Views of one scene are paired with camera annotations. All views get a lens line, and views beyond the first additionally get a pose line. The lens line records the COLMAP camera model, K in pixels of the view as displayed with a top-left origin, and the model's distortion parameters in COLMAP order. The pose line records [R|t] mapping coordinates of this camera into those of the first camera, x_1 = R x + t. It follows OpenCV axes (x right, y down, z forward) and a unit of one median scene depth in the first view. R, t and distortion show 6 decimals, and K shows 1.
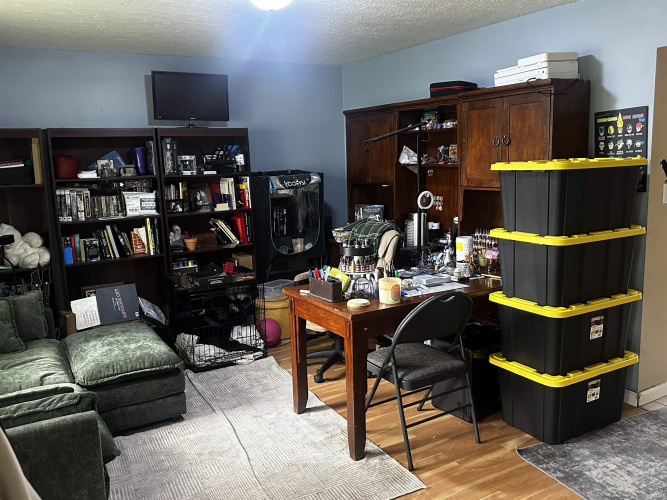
lens RADIAL K [[582.2, 0, 333.5], [0, 582.2, 250.0], [0, 0, 1]] dist [0.041041, -0.007340]
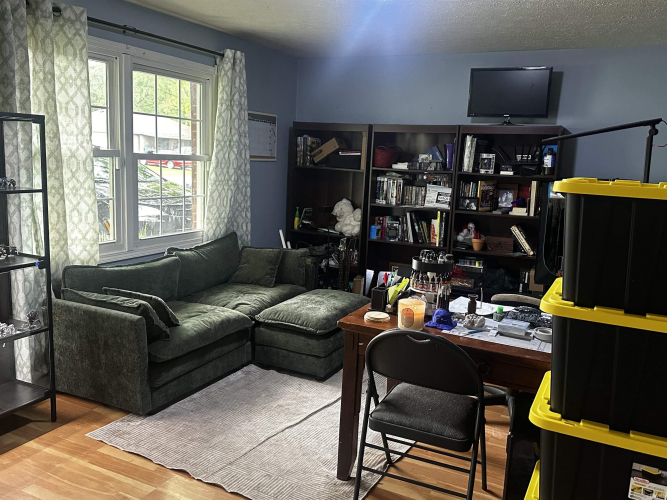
lens RADIAL K [[575.9, 0, 333.5], [0, 575.9, 250.0], [0, 0, 1]] dist [0.184108, -0.004147]
pose [[0.553625, 0.192386, -0.810239, 0.439895], [-0.196340, 0.975675, 0.097511, -0.050799], [0.809290, 0.105097, 0.577932, 0.248282]]
